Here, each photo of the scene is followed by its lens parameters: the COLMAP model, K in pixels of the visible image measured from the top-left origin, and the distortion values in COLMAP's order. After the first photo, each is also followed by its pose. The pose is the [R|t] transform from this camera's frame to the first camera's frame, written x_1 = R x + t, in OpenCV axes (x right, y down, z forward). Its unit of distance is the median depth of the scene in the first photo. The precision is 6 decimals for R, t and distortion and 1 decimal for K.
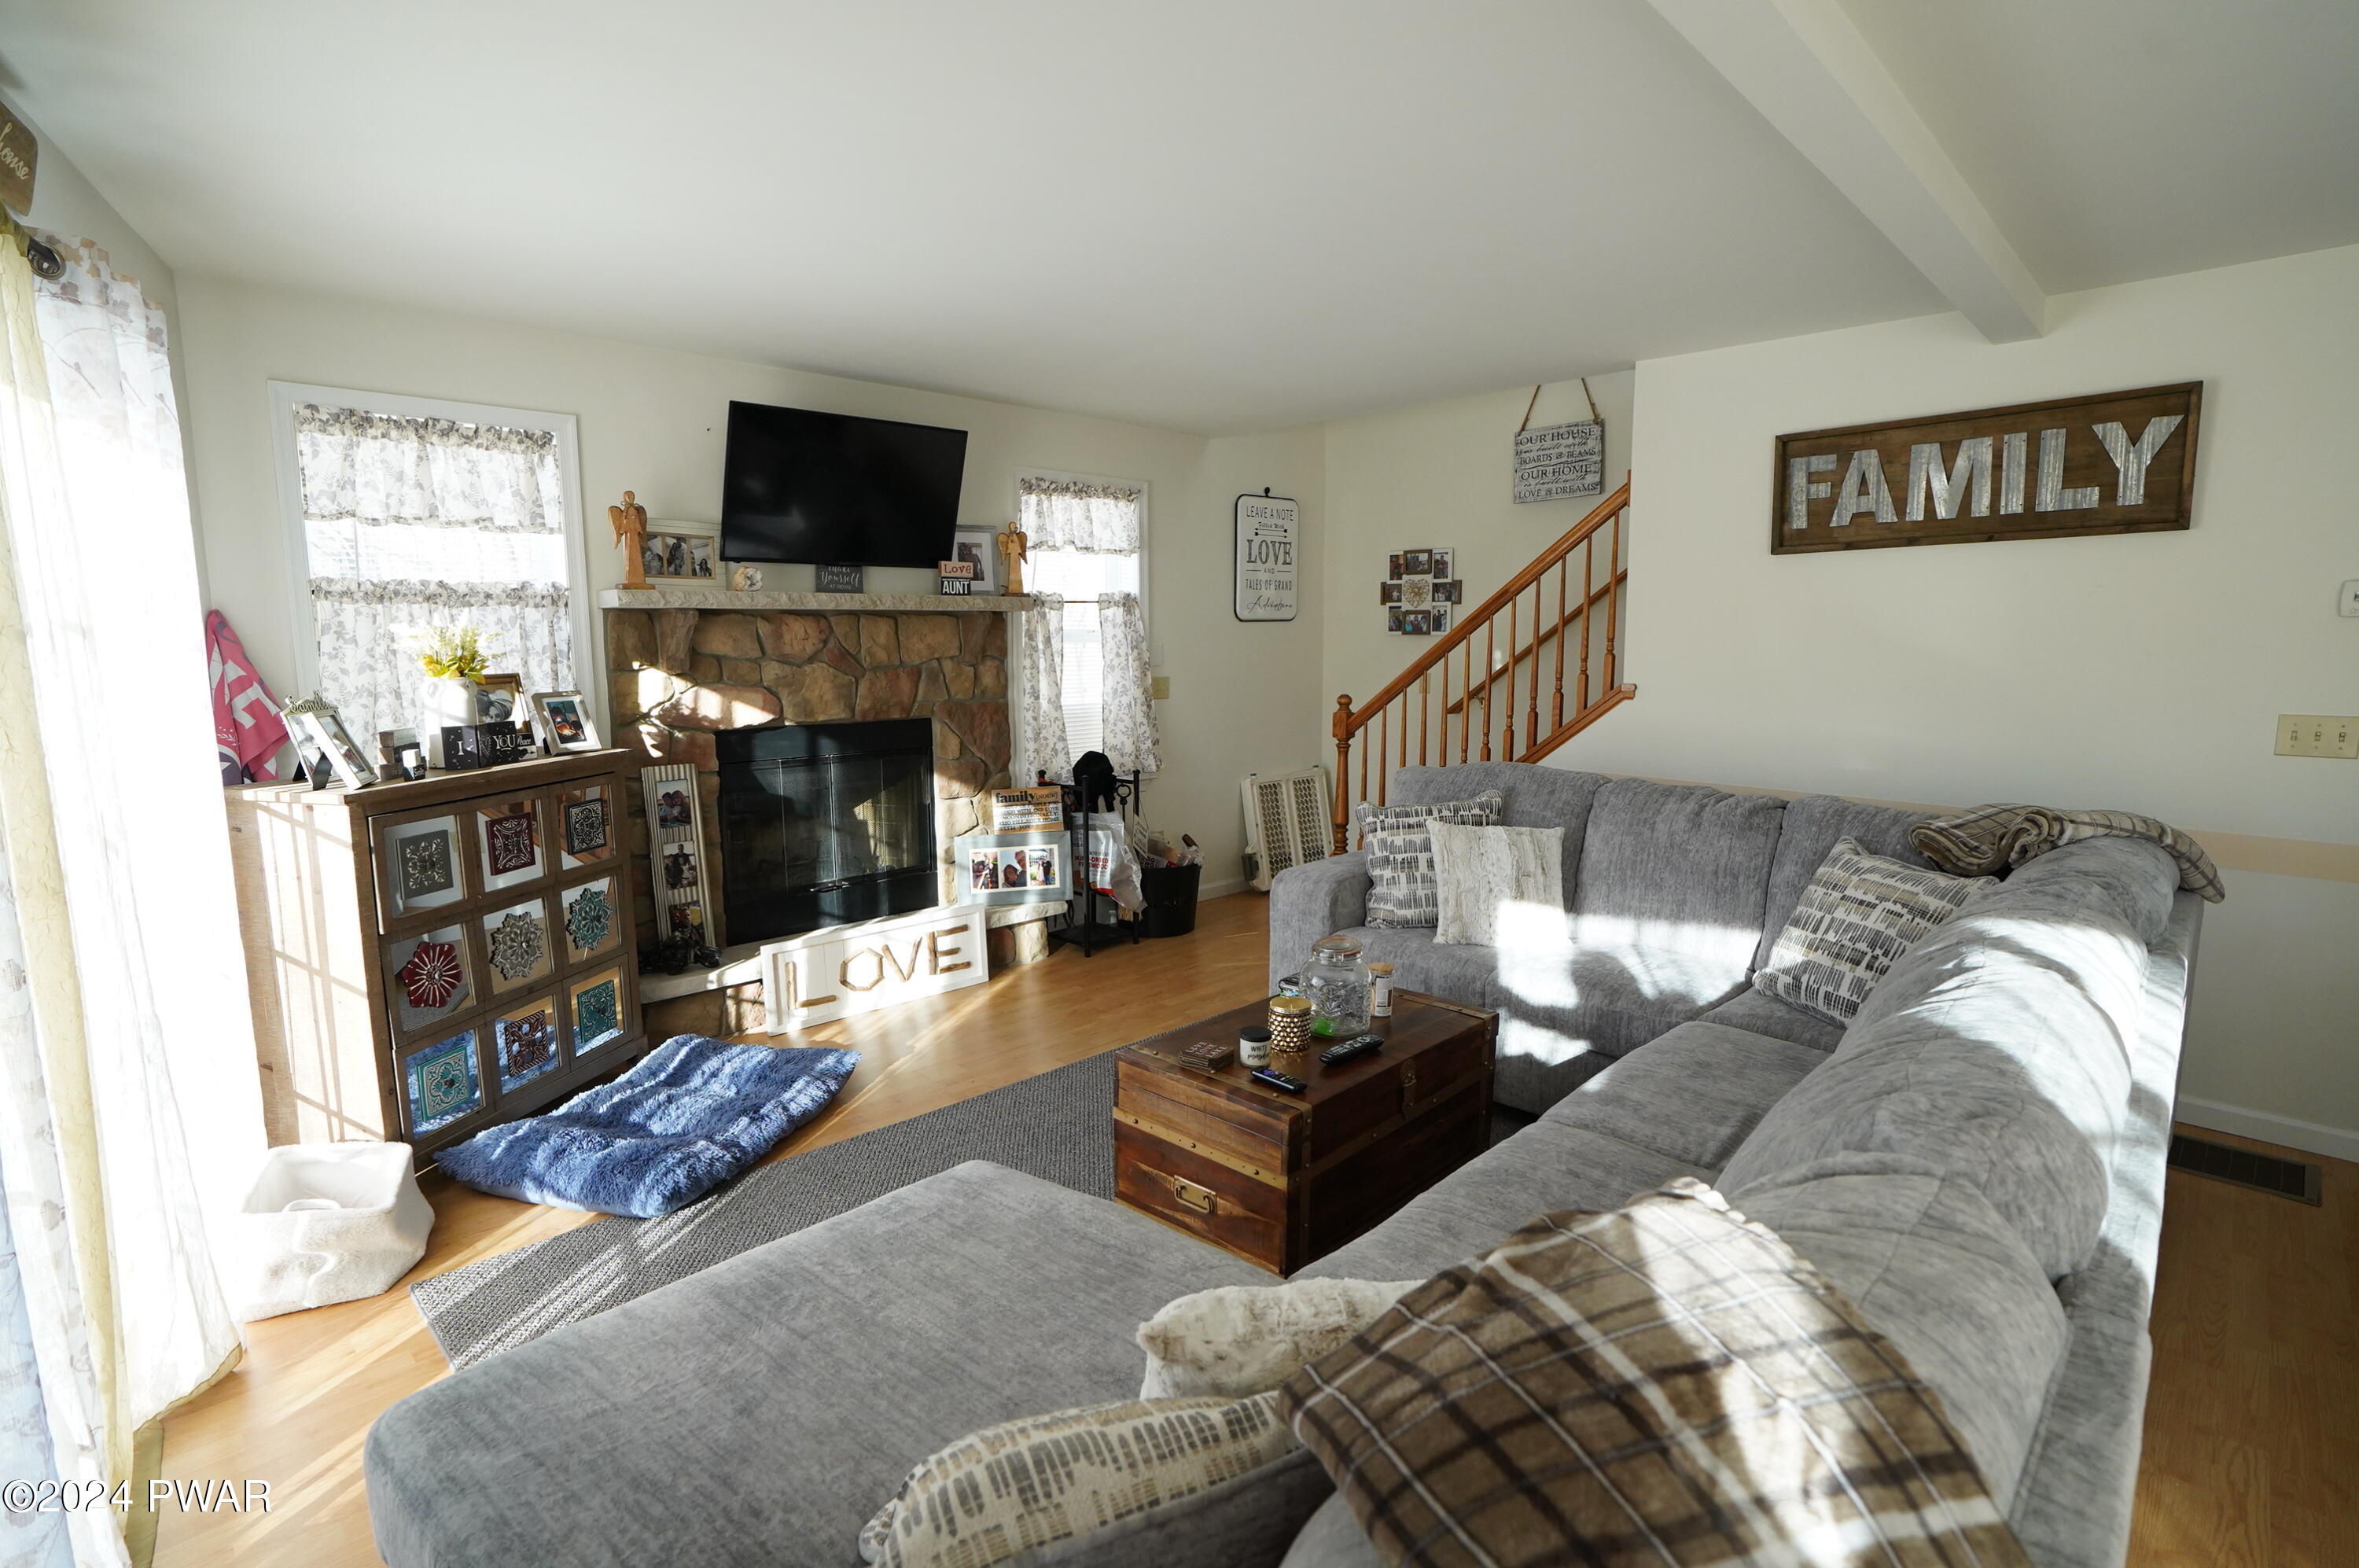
lens RADIAL K [[1122.9, 0, 1179.5], [0, 1122.9, 784.0], [0, 0, 1]] dist [-0.057205, 0.021607]
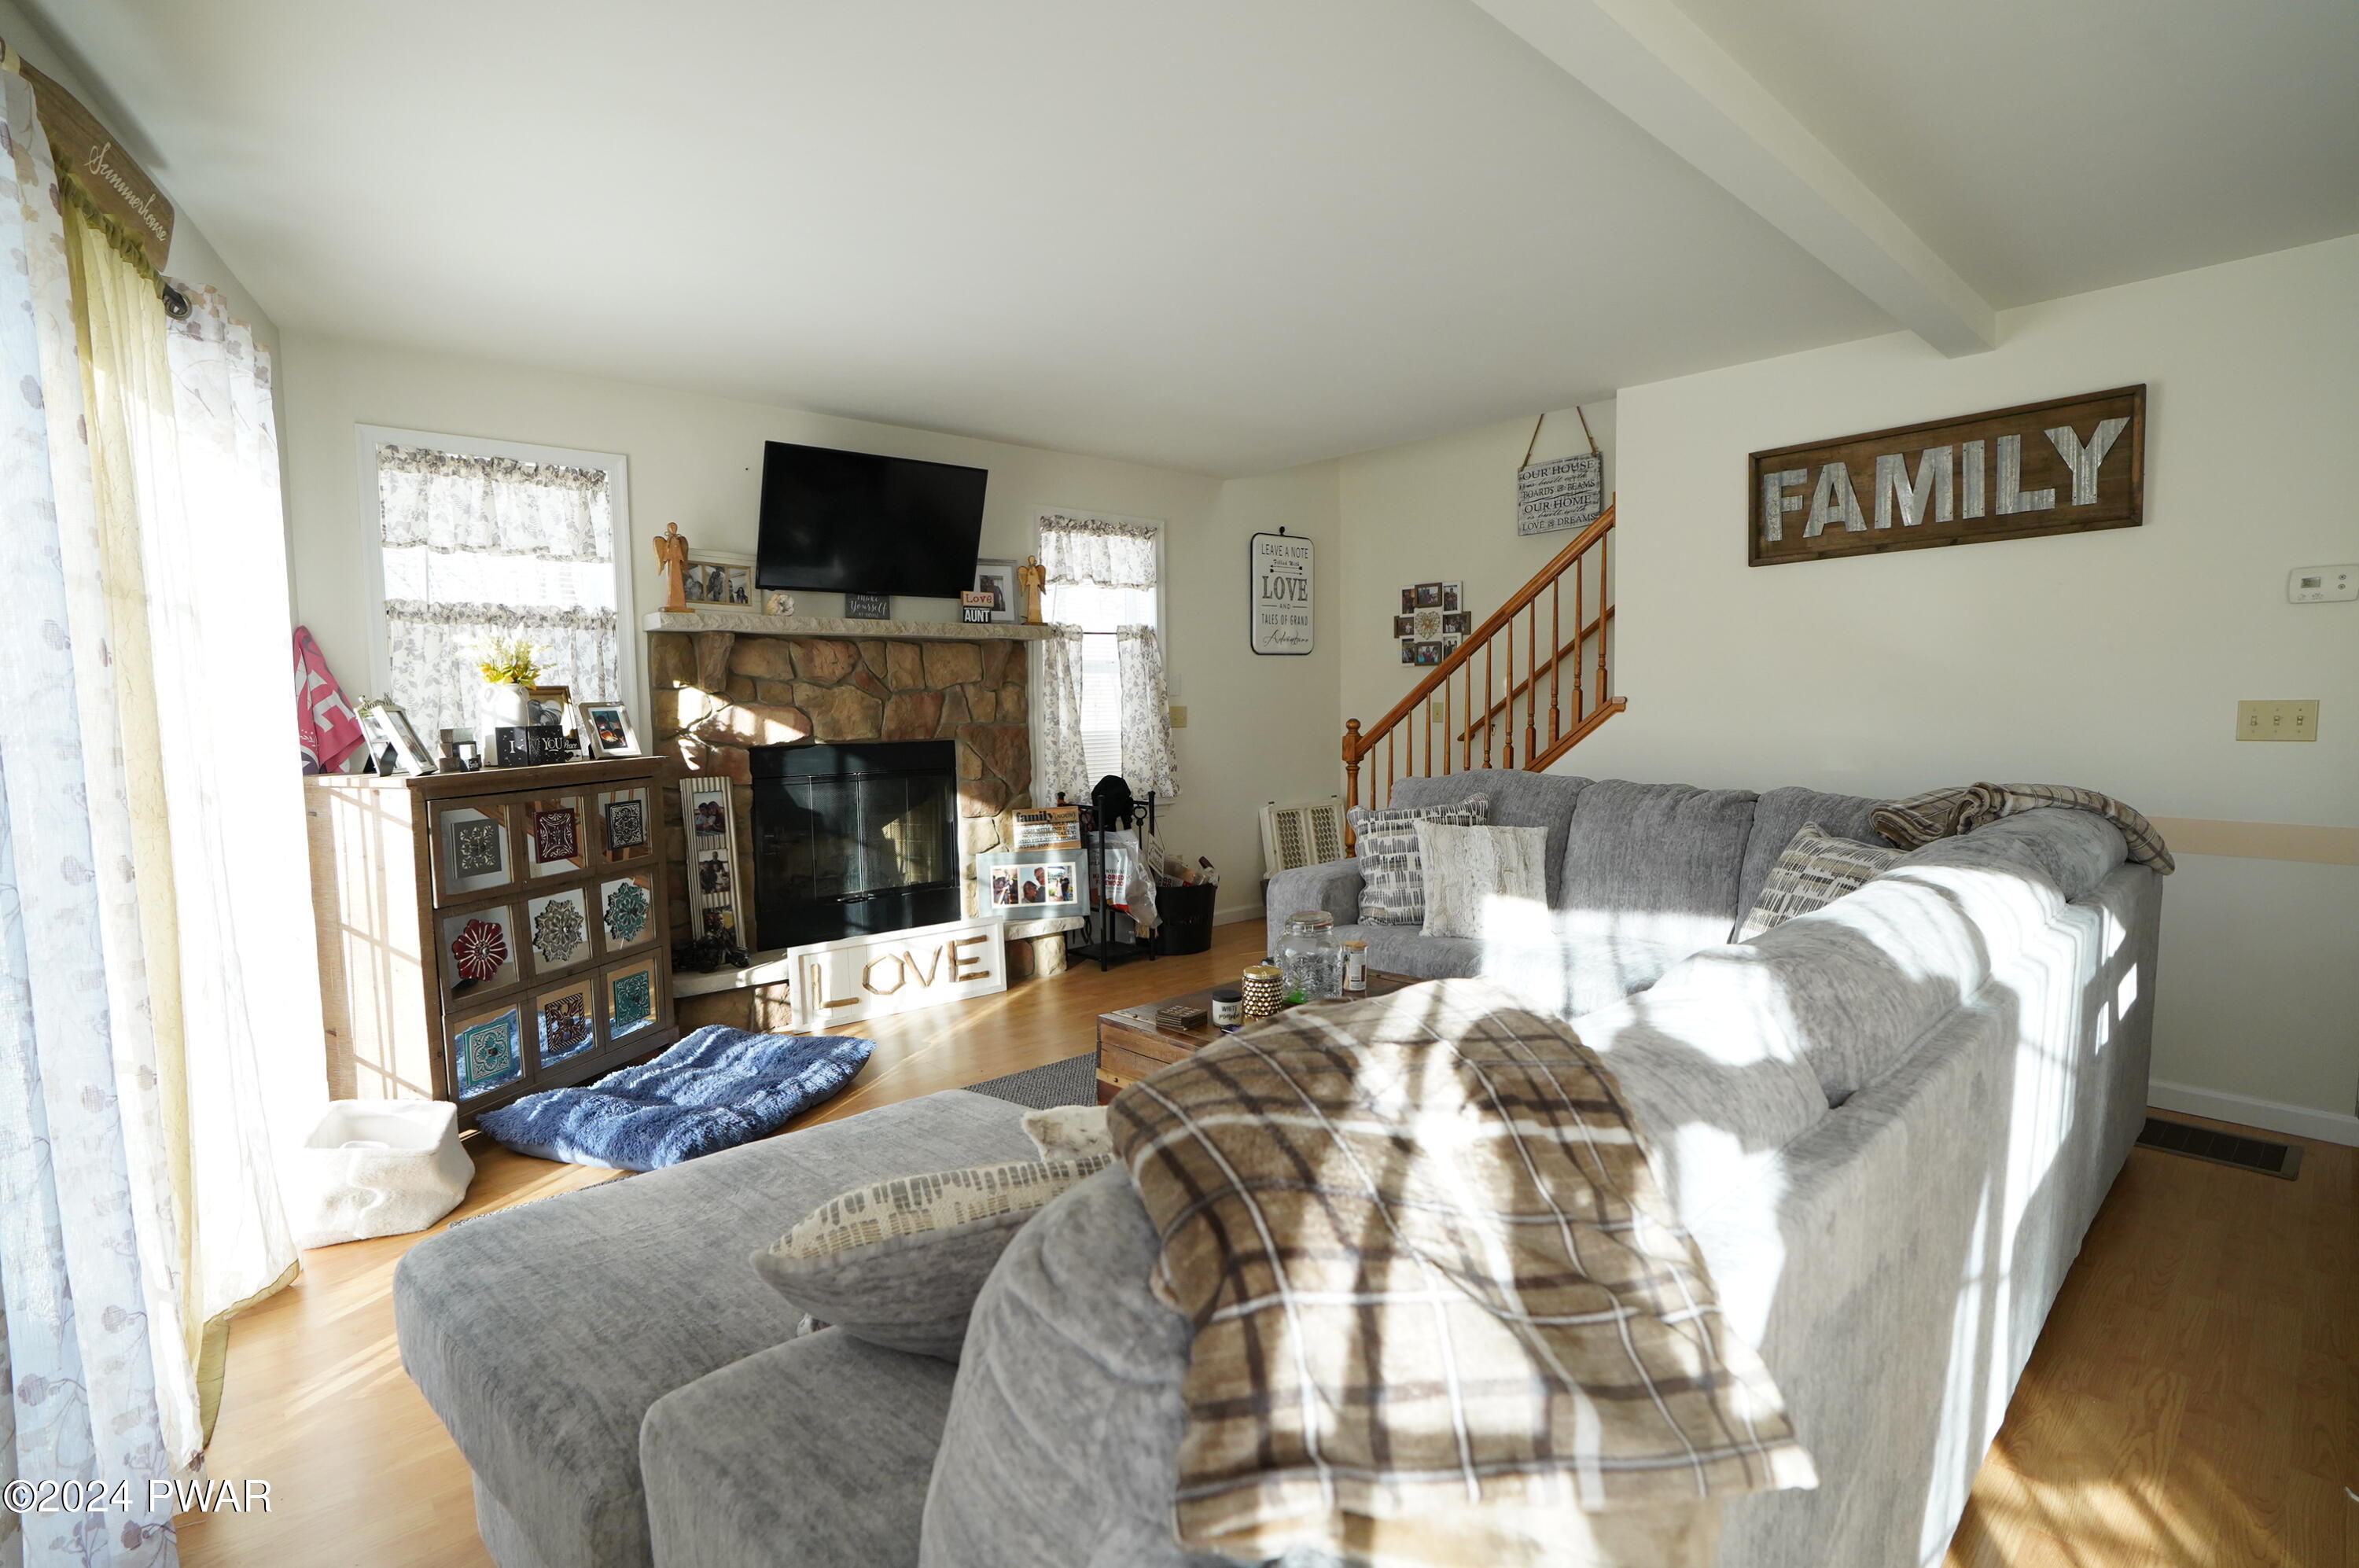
lens RADIAL K [[1124.9, 0, 1183.1], [0, 1124.9, 791.0], [0, 0, 1]] dist [-0.058578, 0.022029]
pose [[0.998945, -0.006663, -0.045427, 0.057557], [0.004225, 0.998557, -0.053539, 0.064581], [0.045718, 0.053291, 0.997532, -0.058831]]
